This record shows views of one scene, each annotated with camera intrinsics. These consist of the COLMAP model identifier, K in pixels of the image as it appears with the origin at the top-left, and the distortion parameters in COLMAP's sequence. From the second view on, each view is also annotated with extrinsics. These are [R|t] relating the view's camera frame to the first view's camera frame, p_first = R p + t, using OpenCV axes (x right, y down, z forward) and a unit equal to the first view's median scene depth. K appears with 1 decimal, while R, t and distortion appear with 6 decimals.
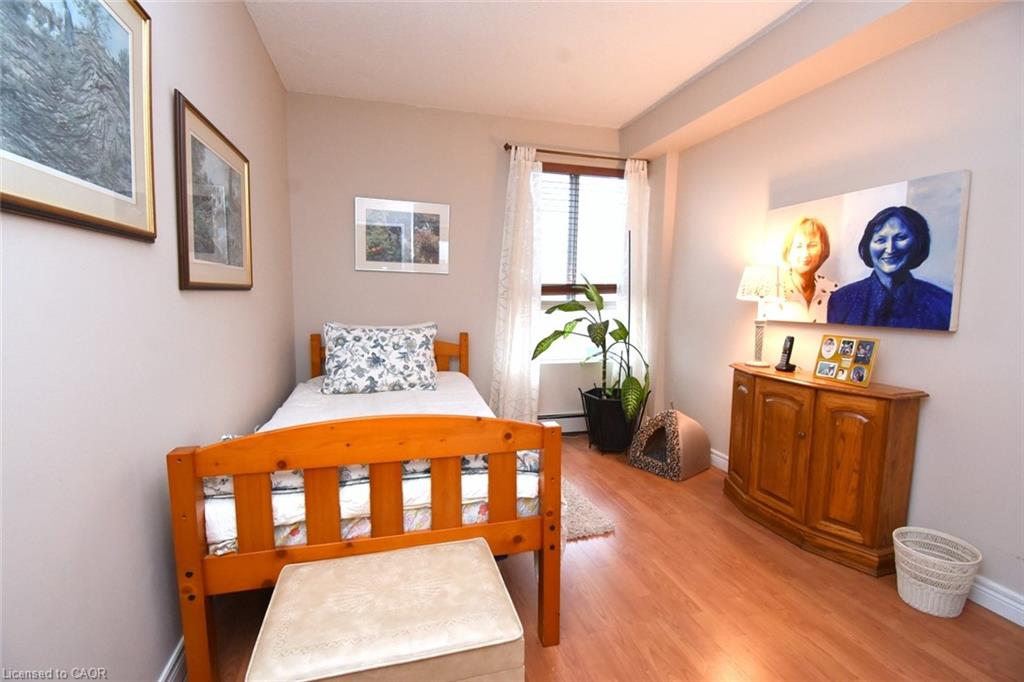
lens RADIAL K [[452.9, 0, 510.7], [0, 452.9, 323.8], [0, 0, 1]] dist [0.002122, -0.013651]
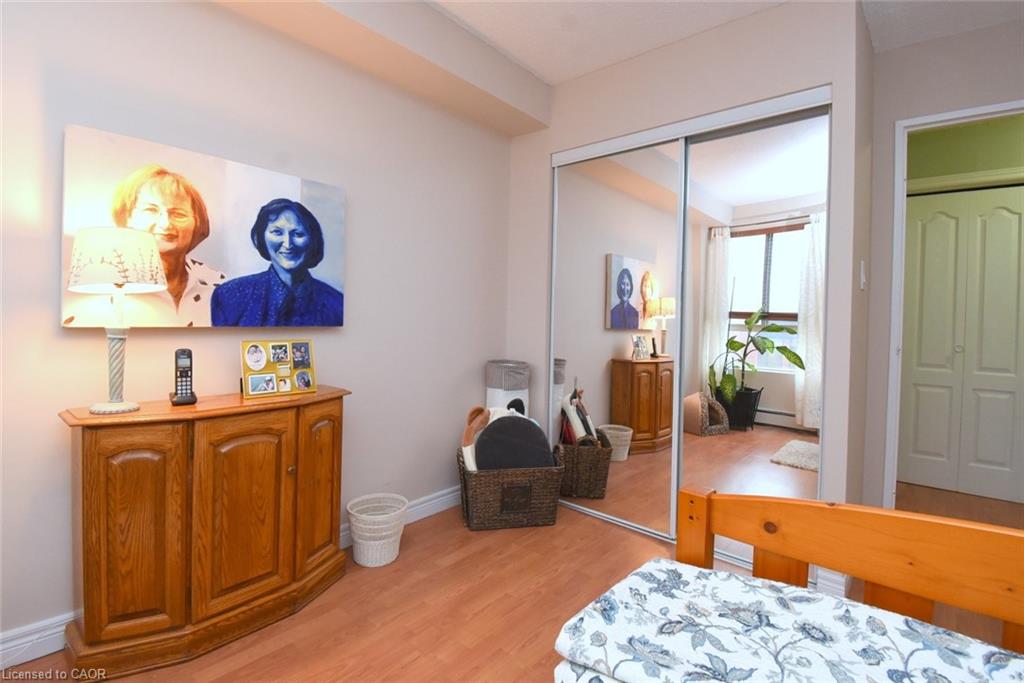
lens RADIAL K [[452.9, 0, 510.7], [0, 452.9, 324.3], [0, 0, 1]] dist [0.002122, -0.013651]
pose [[-0.532077, -0.031825, 0.846098, -0.204320], [0.025558, 0.998234, 0.053620, -0.035812], [-0.846310, 0.050155, -0.530324, 1.085619]]
